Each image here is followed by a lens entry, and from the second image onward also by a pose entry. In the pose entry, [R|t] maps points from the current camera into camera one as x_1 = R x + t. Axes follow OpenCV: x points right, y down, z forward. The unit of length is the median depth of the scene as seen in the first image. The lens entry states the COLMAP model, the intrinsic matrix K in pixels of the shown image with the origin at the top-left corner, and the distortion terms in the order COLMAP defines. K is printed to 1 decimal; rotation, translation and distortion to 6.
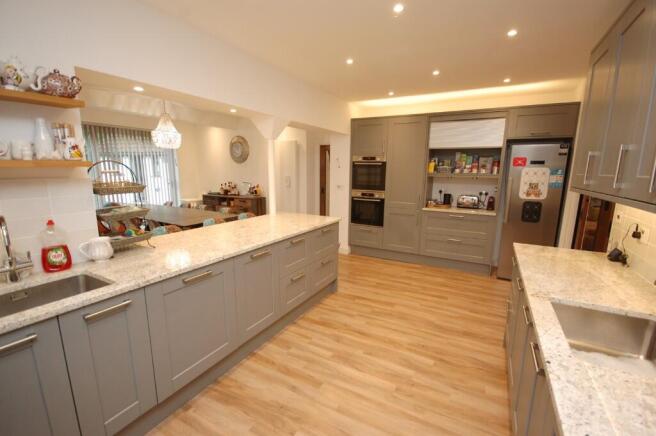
lens RADIAL K [[289.5, 0, 331.4], [0, 289.5, 222.9], [0, 0, 1]] dist [-0.005028, 0.000148]
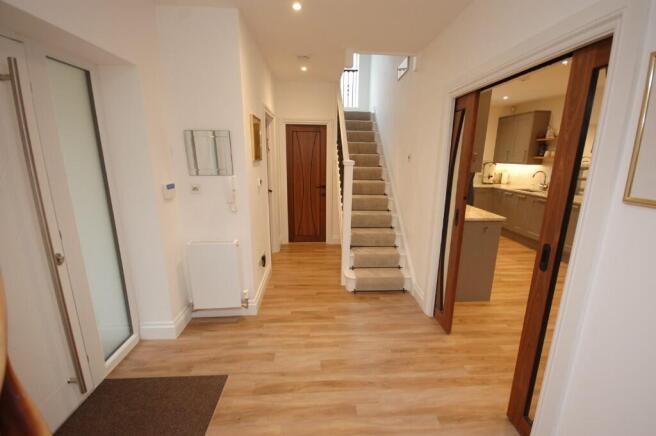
lens RADIAL K [[289.5, 0, 327.0], [0, 289.5, 226.5], [0, 0, 1]] dist [-0.005028, 0.000148]
pose [[-0.852629, 0.103800, -0.512103, 1.501530], [-0.118460, 0.916151, 0.382929, -0.211551], [0.508912, 0.387160, -0.768841, 1.242987]]
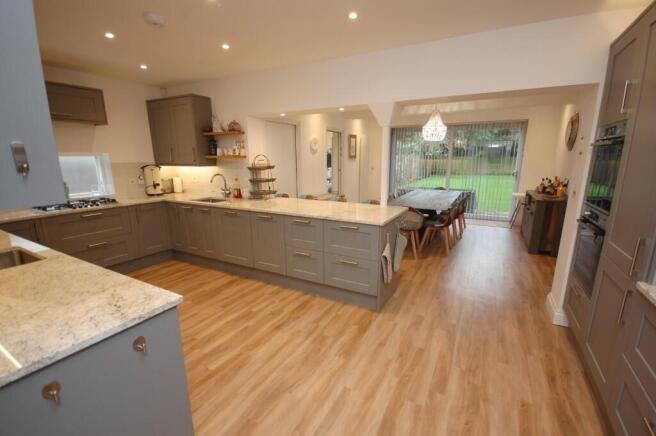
lens RADIAL K [[289.5, 0, 340.6], [0, 289.5, 221.7], [0, 0, 1]] dist [-0.005028, 0.000148]
pose [[0.013133, 0.202859, -0.979120, 0.885585], [-0.186219, 0.962570, 0.196932, -0.165538], [0.982420, 0.179745, 0.050418, 0.979623]]
